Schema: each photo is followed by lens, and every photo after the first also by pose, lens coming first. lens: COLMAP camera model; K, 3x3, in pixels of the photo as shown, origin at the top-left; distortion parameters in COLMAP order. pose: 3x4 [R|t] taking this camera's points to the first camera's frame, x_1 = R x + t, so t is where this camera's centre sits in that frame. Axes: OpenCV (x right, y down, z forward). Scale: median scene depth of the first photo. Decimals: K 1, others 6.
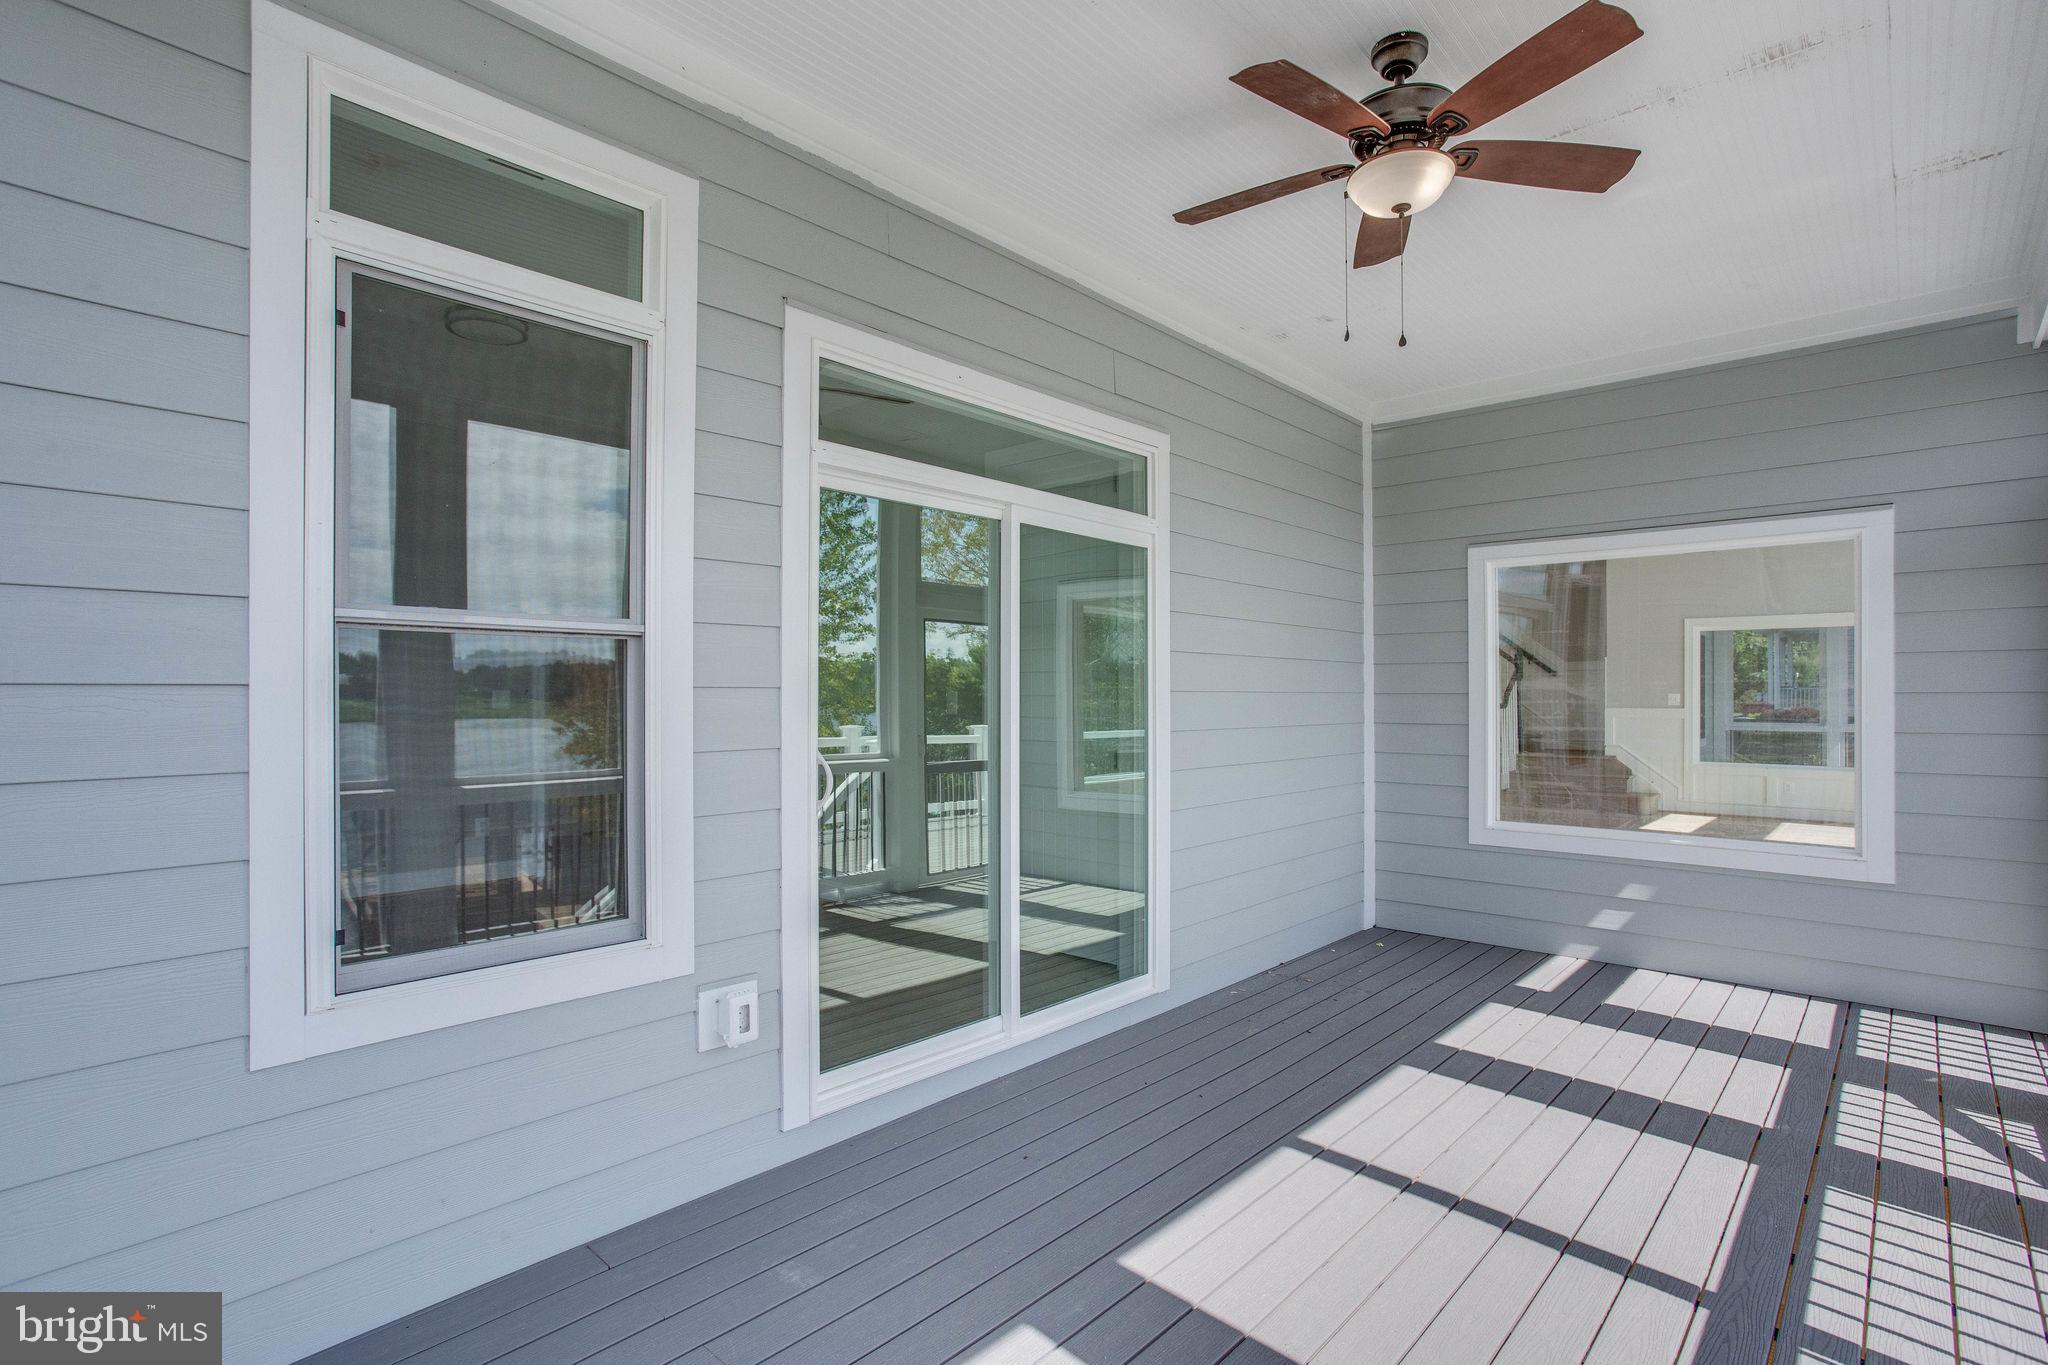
lens RADIAL K [[995.8, 0, 1023.3], [0, 995.8, 688.8], [0, 0, 1]] dist [-0.040798, 0.021332]
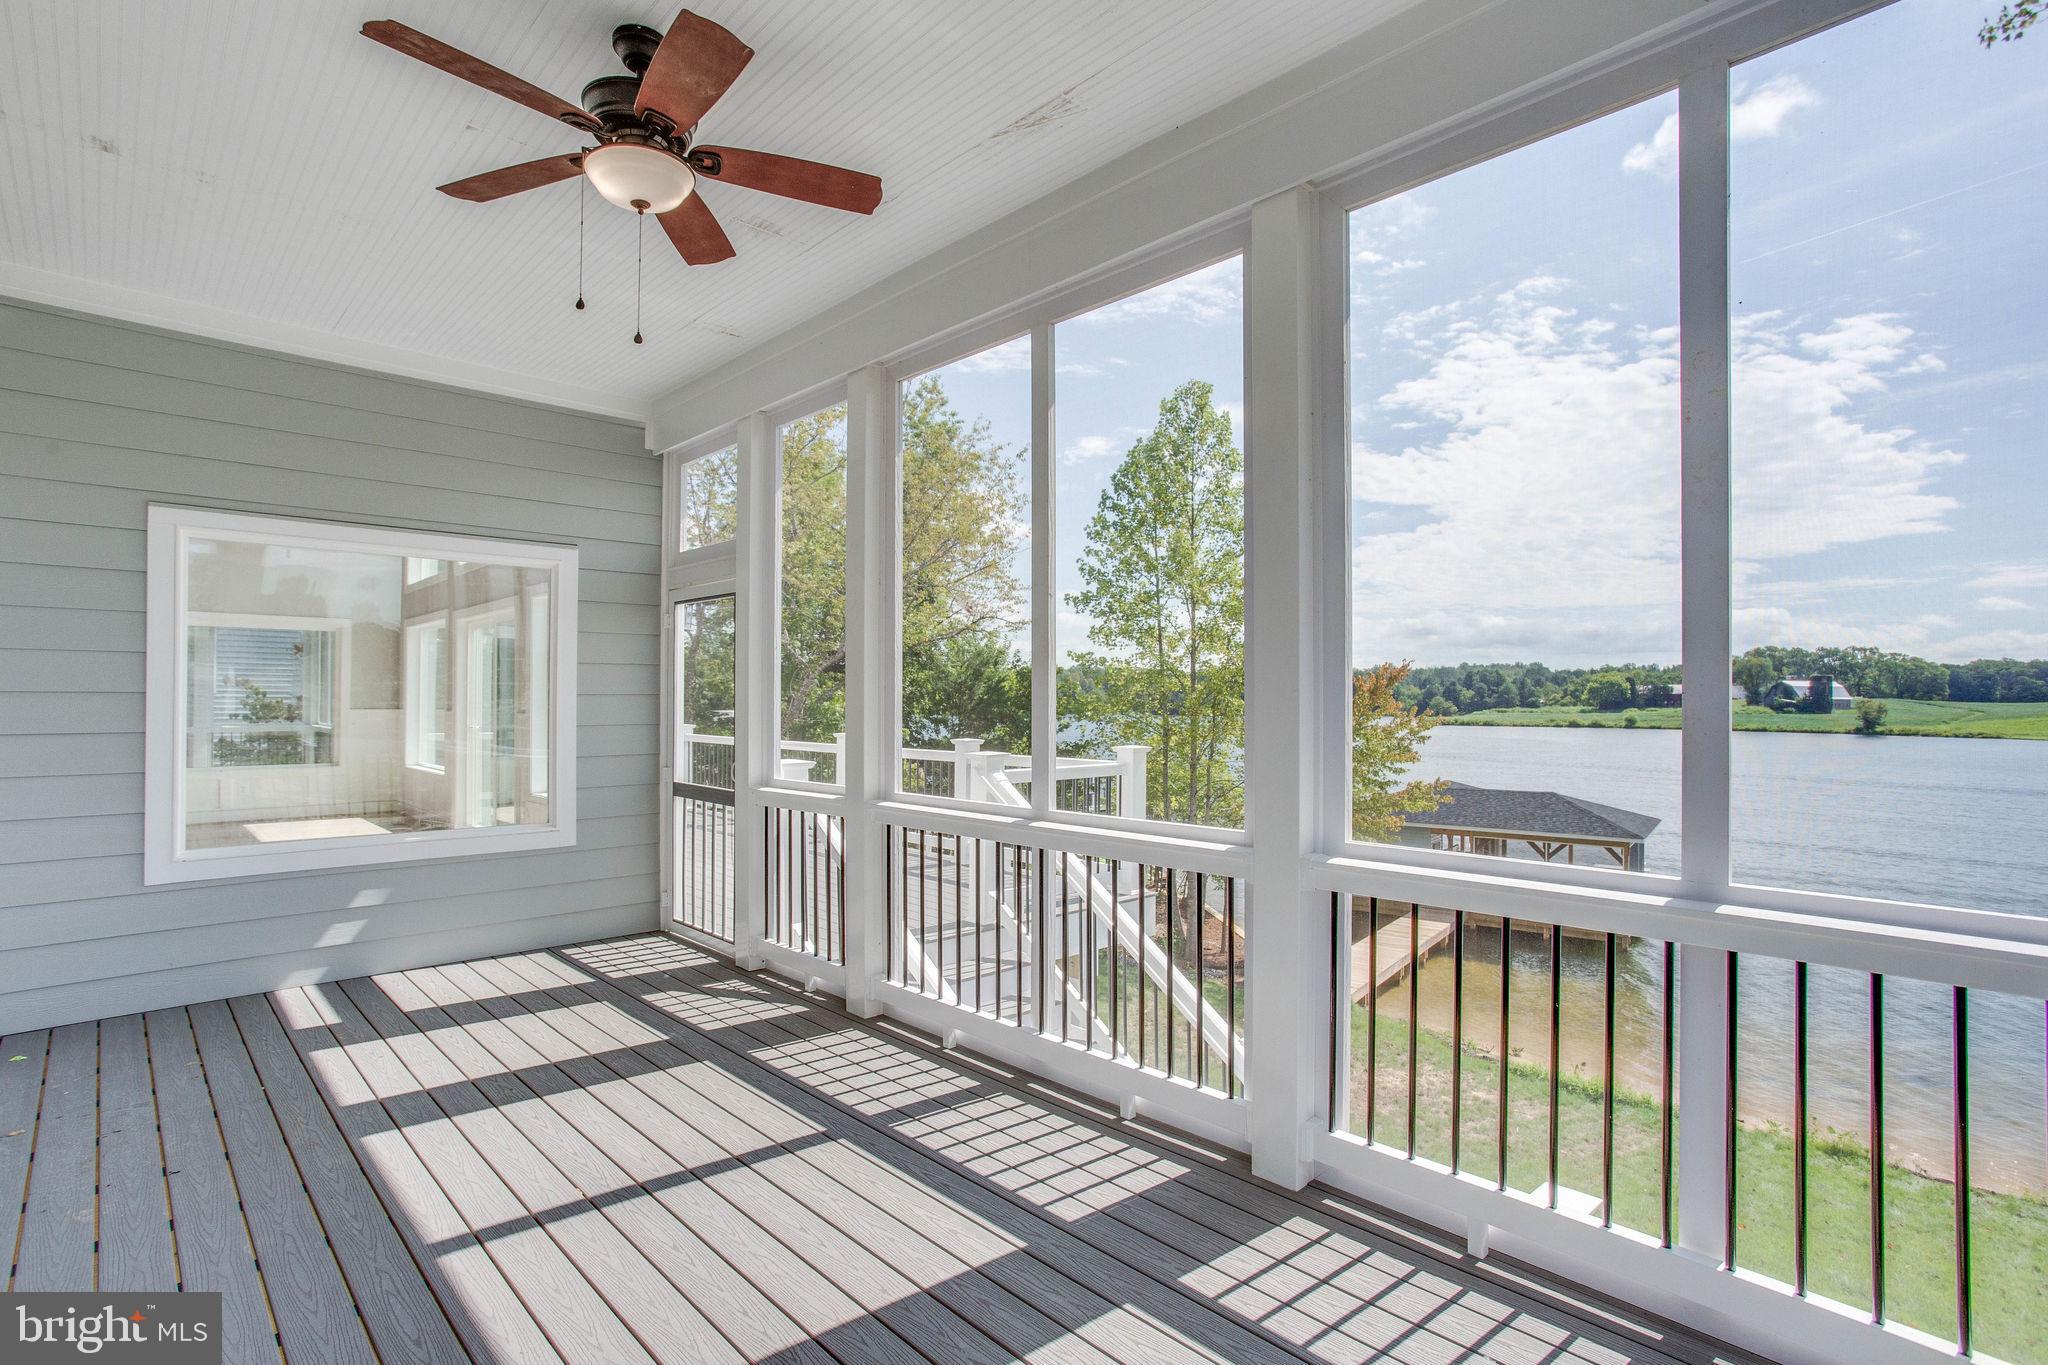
lens RADIAL K [[995.8, 0, 1031.2], [0, 995.8, 692.3], [0, 0, 1]] dist [-0.040798, 0.021332]
pose [[0.064930, 0.004637, 0.997879, -0.385051], [-0.007723, 0.999962, -0.004144, 0.002411], [-0.997860, -0.007438, 0.064963, 0.361661]]
